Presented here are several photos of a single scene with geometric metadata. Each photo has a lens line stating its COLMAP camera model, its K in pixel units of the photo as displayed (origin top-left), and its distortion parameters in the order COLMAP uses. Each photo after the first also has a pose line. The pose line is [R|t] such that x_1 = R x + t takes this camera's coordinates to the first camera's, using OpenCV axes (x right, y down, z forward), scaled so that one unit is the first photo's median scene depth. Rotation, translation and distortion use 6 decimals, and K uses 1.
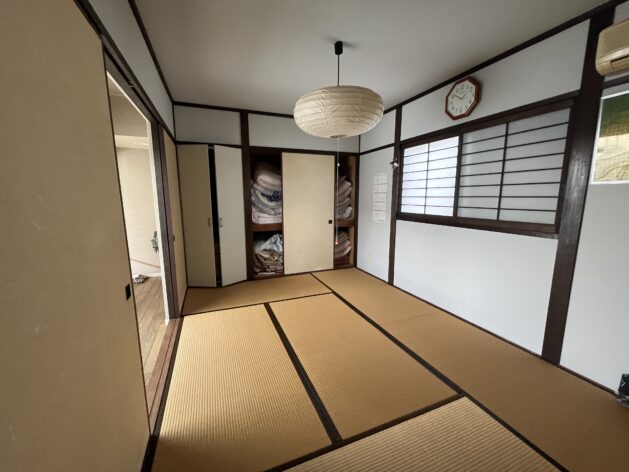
lens RADIAL K [[249.7, 0, 311.3], [0, 249.7, 235.2], [0, 0, 1]] dist [-0.007077, -0.000332]
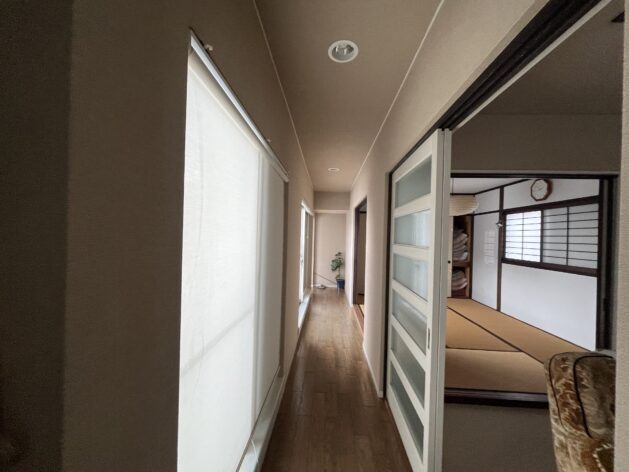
lens RADIAL K [[249.7, 0, 312.4], [0, 249.7, 234.7], [0, 0, 1]] dist [-0.007077, -0.000332]
pose [[0.903381, 0.025982, -0.428051, -0.028248], [-0.095834, 0.985151, -0.142455, 0.084855], [0.417993, 0.169713, 0.892457, -0.748264]]
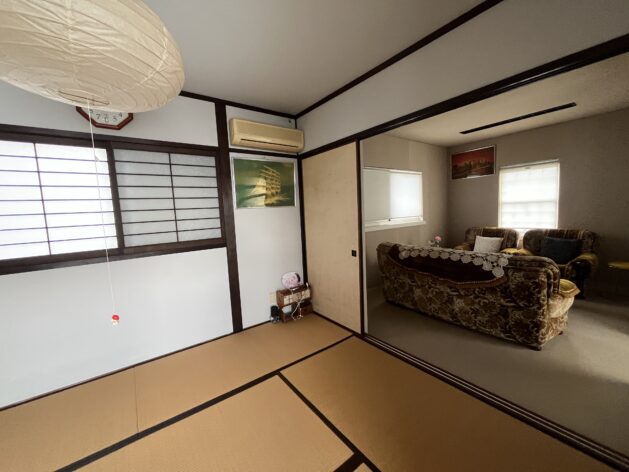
lens RADIAL K [[249.7, 0, 310.2], [0, 249.7, 236.1], [0, 0, 1]] dist [-0.007077, -0.000332]
pose [[-0.247235, -0.077188, 0.965876, -0.282160], [0.201237, 0.970997, 0.129107, -0.073318], [-0.947828, 0.226290, -0.224532, 0.470358]]
